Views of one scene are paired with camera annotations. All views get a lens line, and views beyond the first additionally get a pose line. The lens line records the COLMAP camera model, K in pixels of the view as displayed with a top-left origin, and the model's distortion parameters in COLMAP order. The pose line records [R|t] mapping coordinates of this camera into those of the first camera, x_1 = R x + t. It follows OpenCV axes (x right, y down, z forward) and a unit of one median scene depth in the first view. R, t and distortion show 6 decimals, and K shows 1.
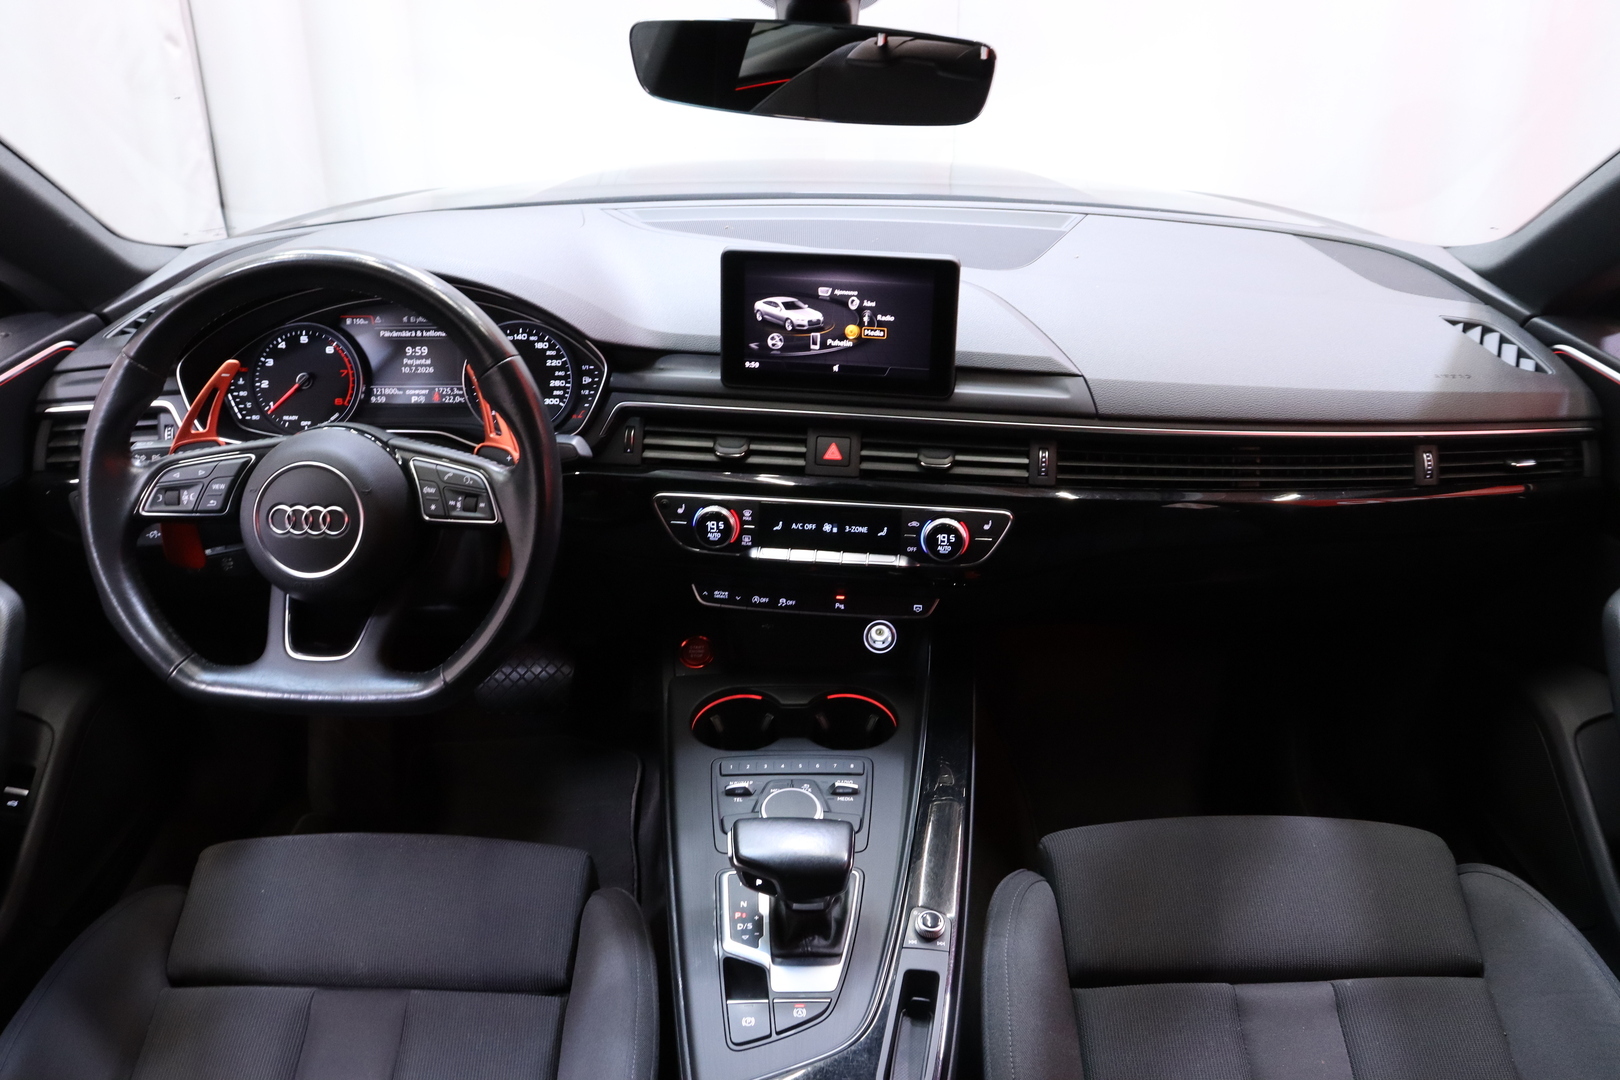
lens RADIAL K [[1320.0, 0, 807.8], [0, 1320.0, 559.4], [0, 0, 1]] dist [-0.191515, 0.168545]
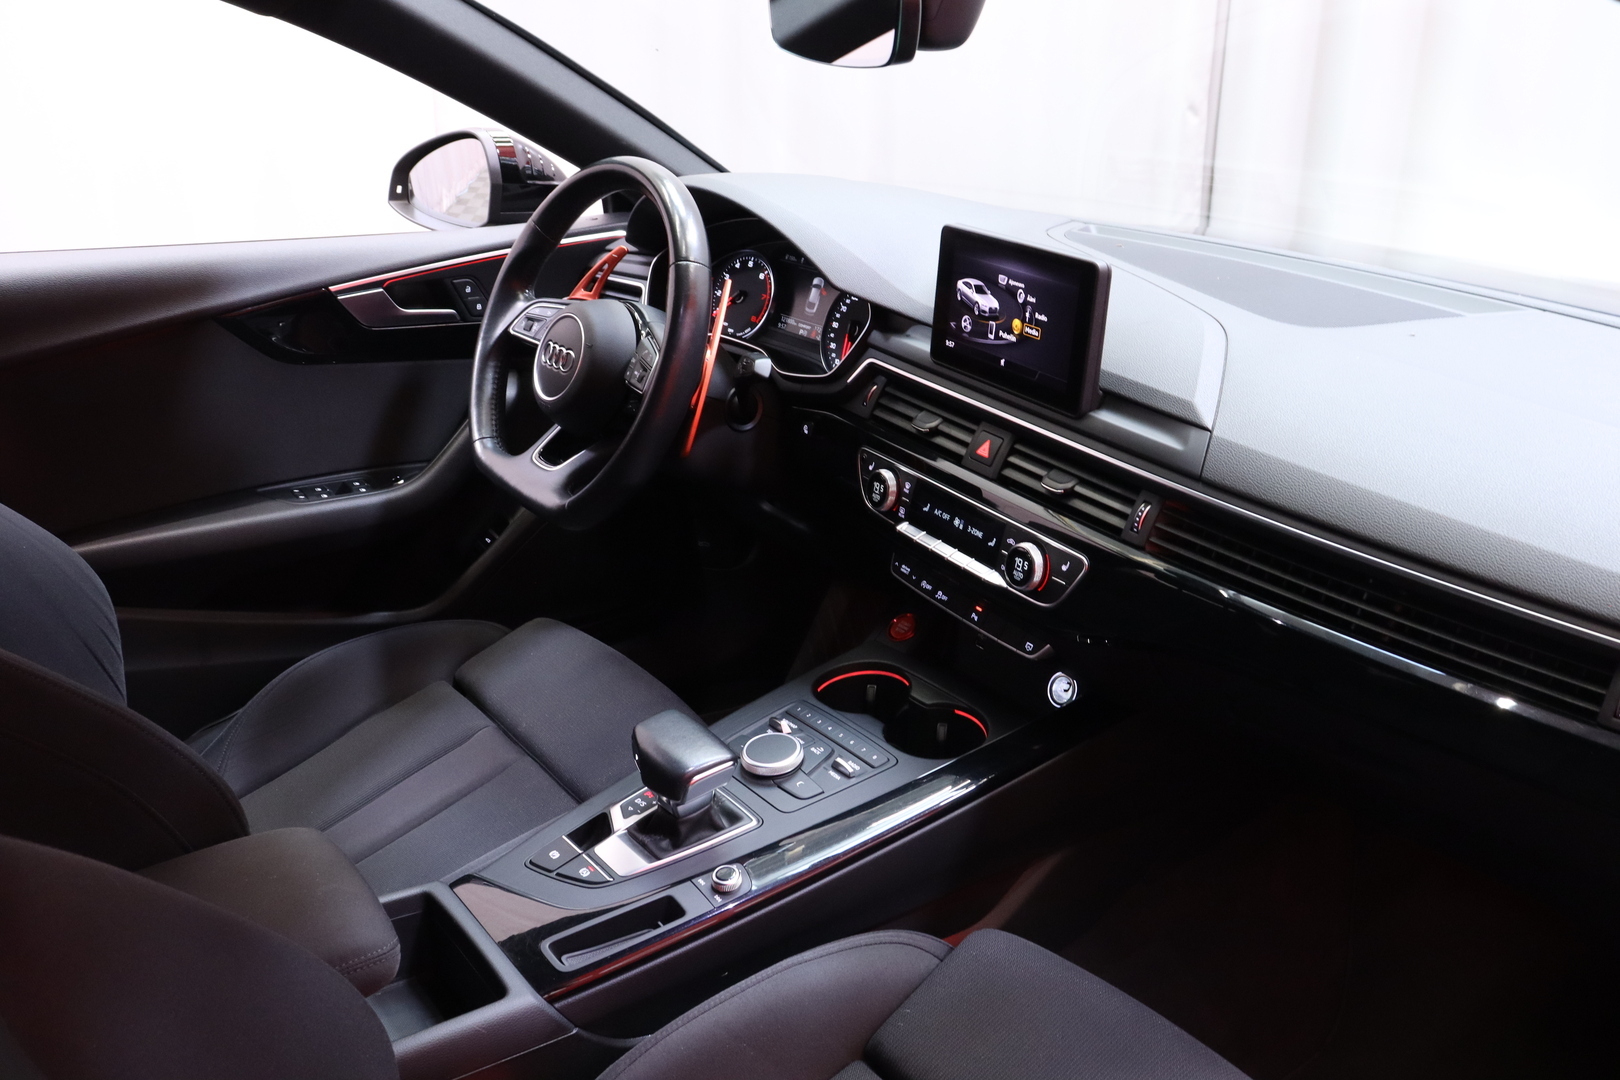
lens RADIAL K [[1320.0, 0, 807.8], [0, 1320.0, 559.4], [0, 0, 1]] dist [-0.191515, 0.168545]
pose [[0.607421, 0.310008, -0.731392, 0.668418], [-0.374308, 0.923787, 0.080694, -0.036217], [0.700666, 0.224751, 0.677166, 0.283450]]
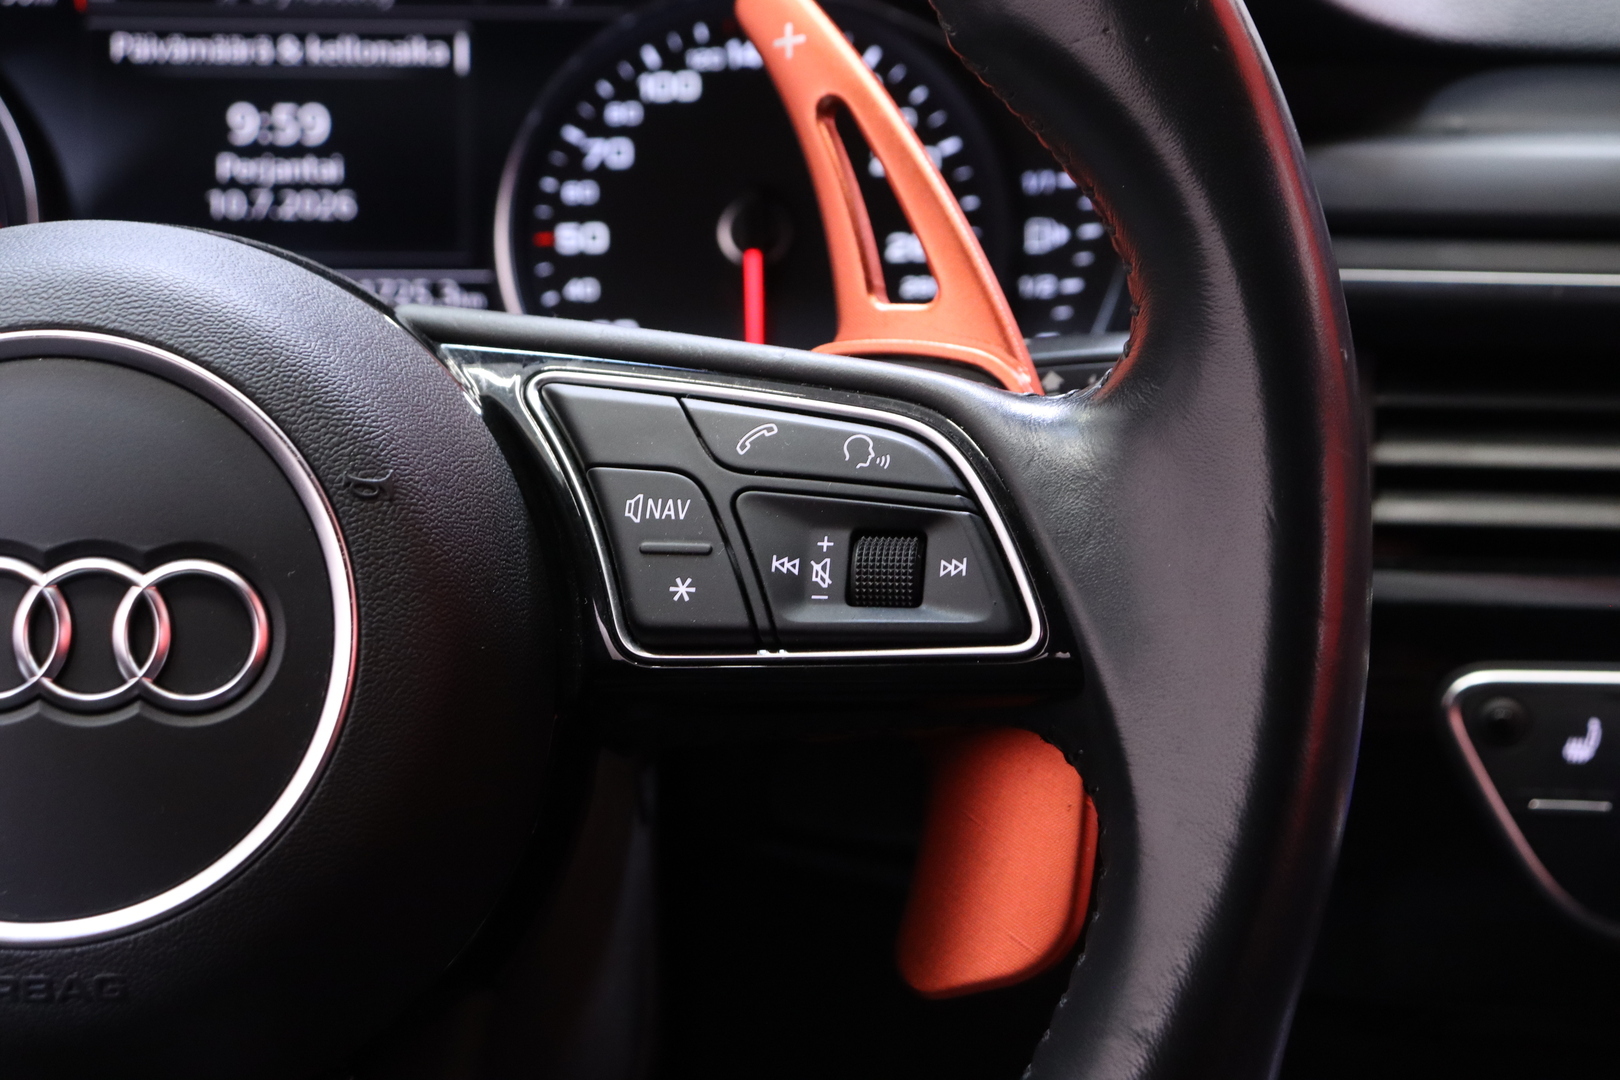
lens RADIAL K [[3730.0, 0, 810.0], [0, 3730.0, 540.0], [0, 0, 1]] dist [0.309989, 0.126616]
pose [[0.999338, -0.011318, 0.034573, -0.250941], [0.018812, 0.974216, -0.224832, 0.069938], [-0.031137, 0.225333, 0.973784, 0.387668]]
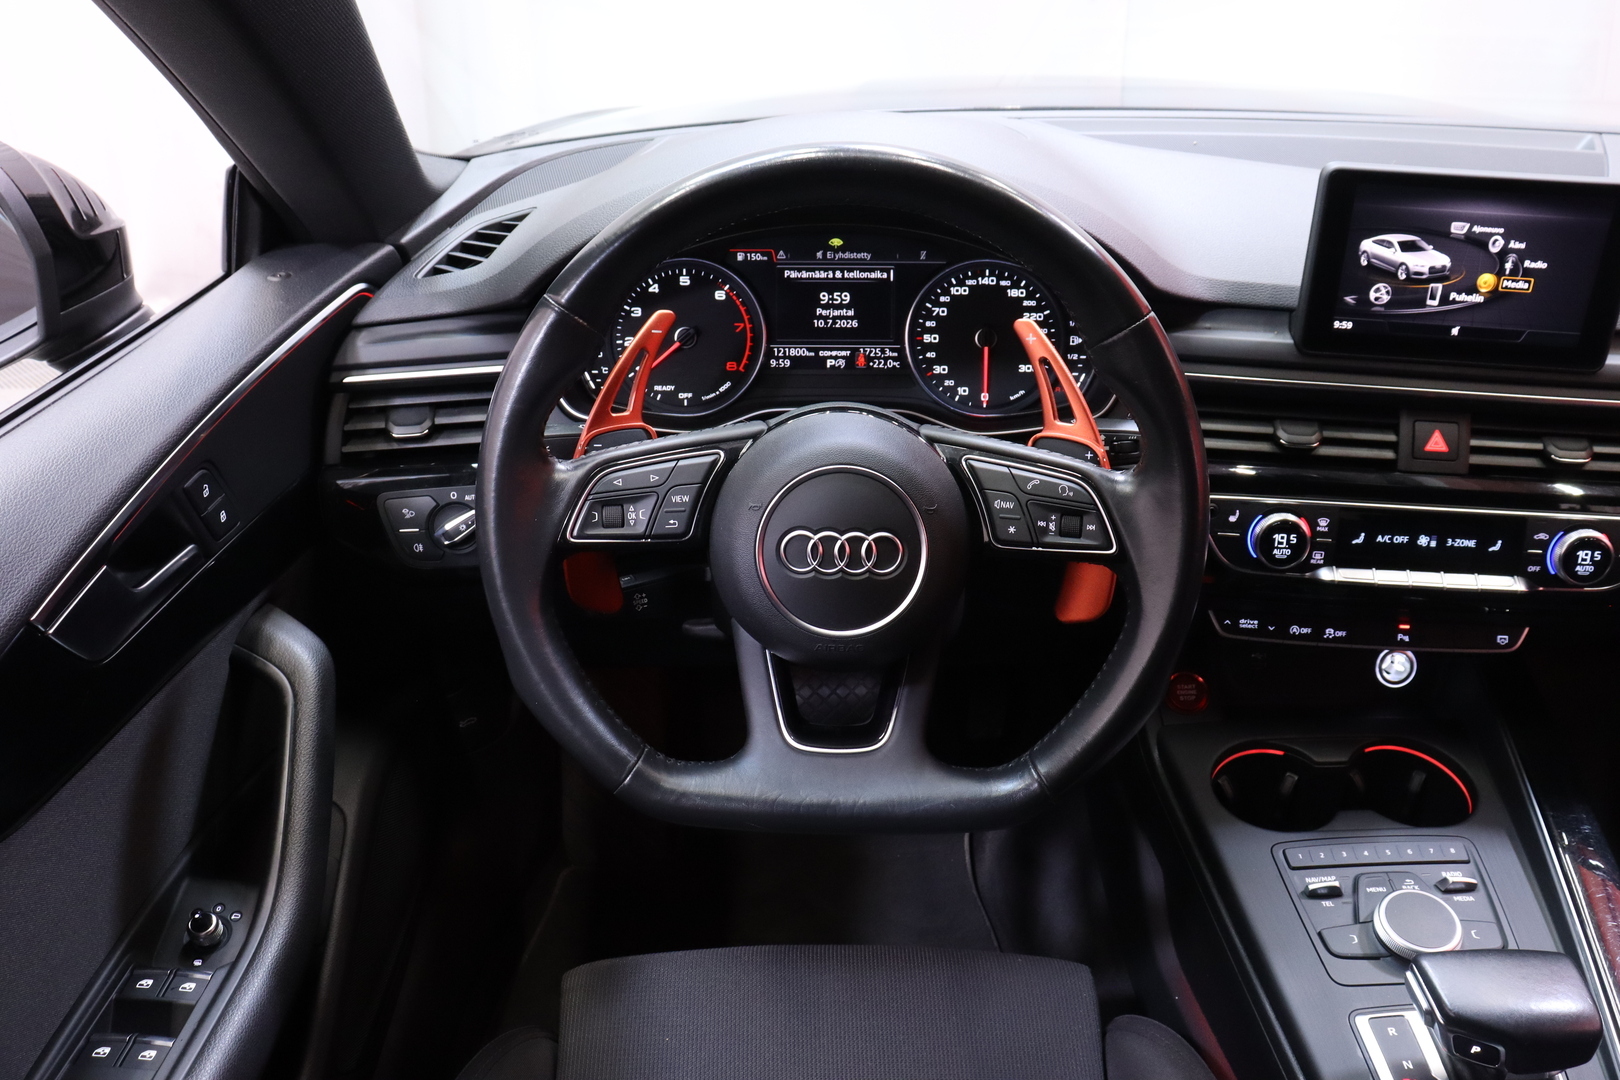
lens RADIAL K [[1326.2, 0, 810.0], [0, 1326.2, 540.0], [0, 0, 1]] dist [-0.163319, 0.133876]
pose [[0.999989, -0.004779, 0.000141, -0.343894], [0.004773, 0.999582, 0.028501, -0.047980], [-0.000277, -0.028500, 0.999594, 0.261779]]
